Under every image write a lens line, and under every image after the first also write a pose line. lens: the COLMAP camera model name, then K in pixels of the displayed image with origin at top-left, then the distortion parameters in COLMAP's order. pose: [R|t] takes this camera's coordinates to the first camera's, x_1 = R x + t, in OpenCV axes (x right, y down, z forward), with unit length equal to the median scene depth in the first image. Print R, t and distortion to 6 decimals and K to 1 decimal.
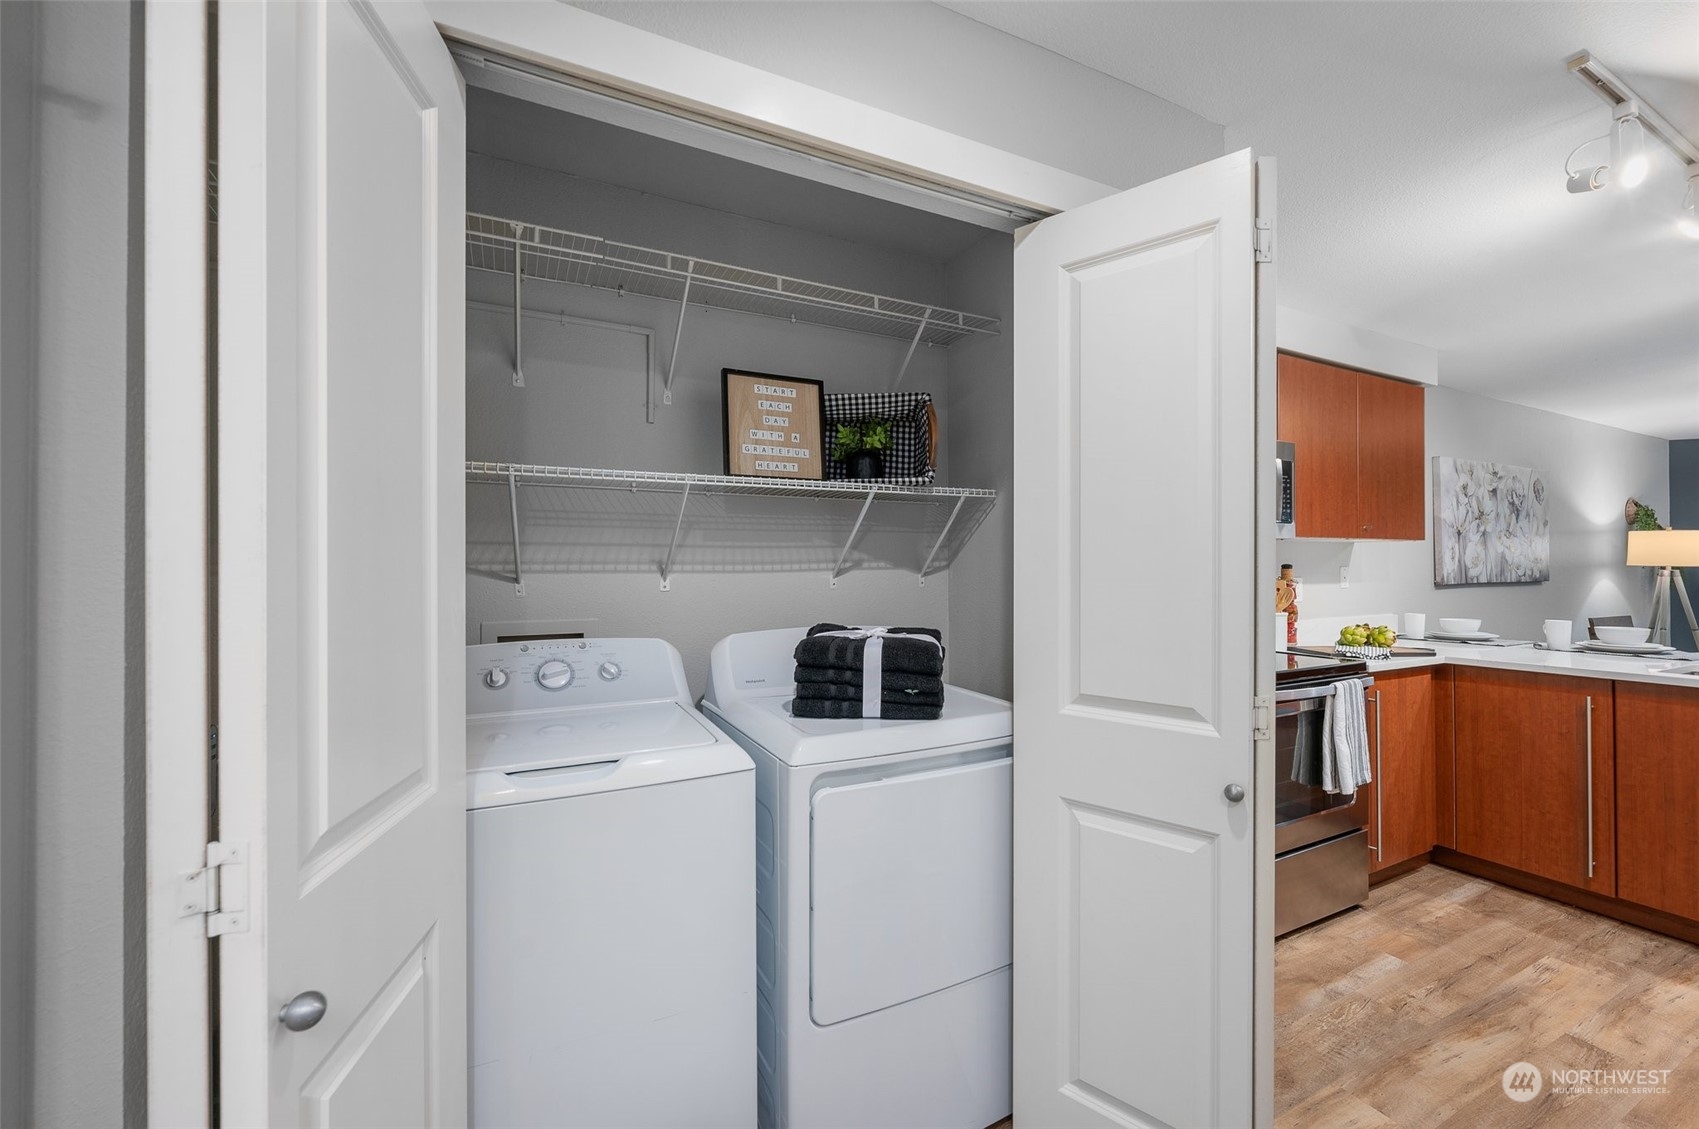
lens RADIAL K [[701.3, 0, 849.1], [0, 701.3, 561.0], [0, 0, 1]] dist [0.001639, 0.000119]
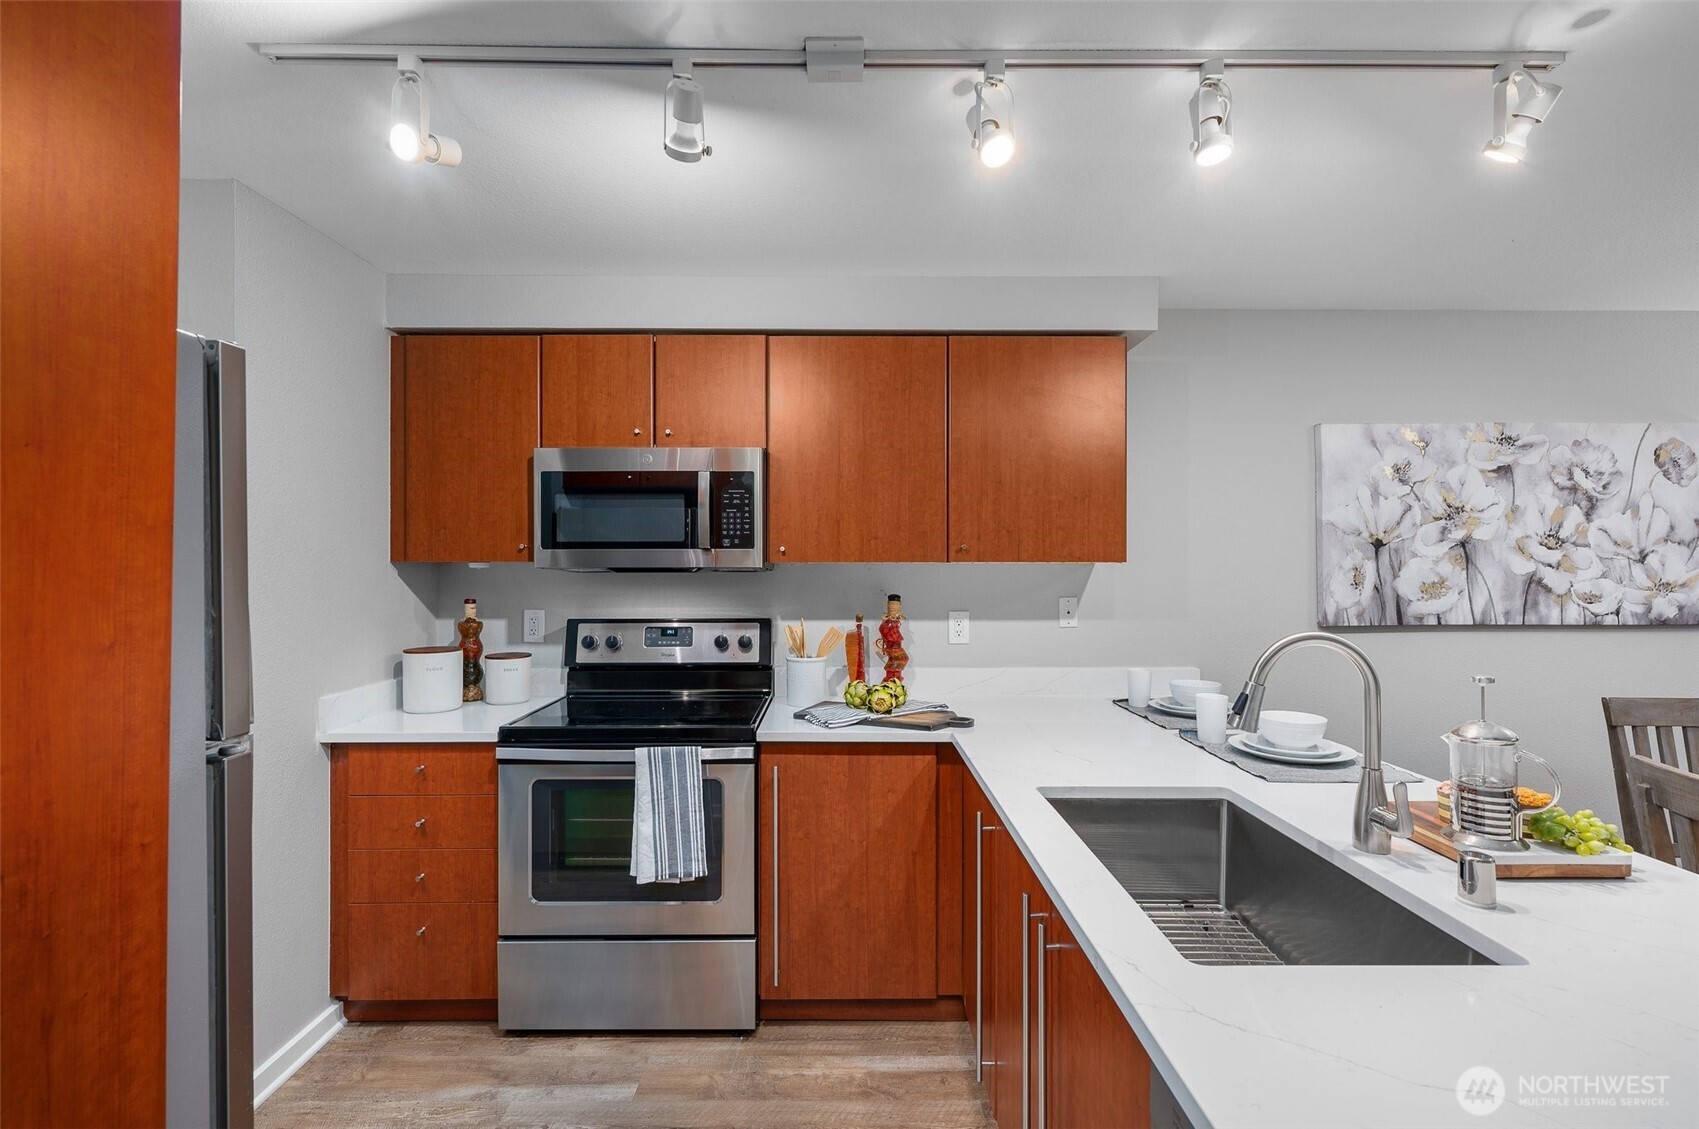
lens RADIAL K [[780.9, 0, 847.3], [0, 780.9, 568.5], [0, 0, 1]] dist [0.001298, 0.001134]
pose [[0.886229, 0.002287, -0.463242, 1.129605], [0.002606, 0.999947, 0.009922, -0.038161], [0.463240, -0.010000, 0.886176, 0.255010]]
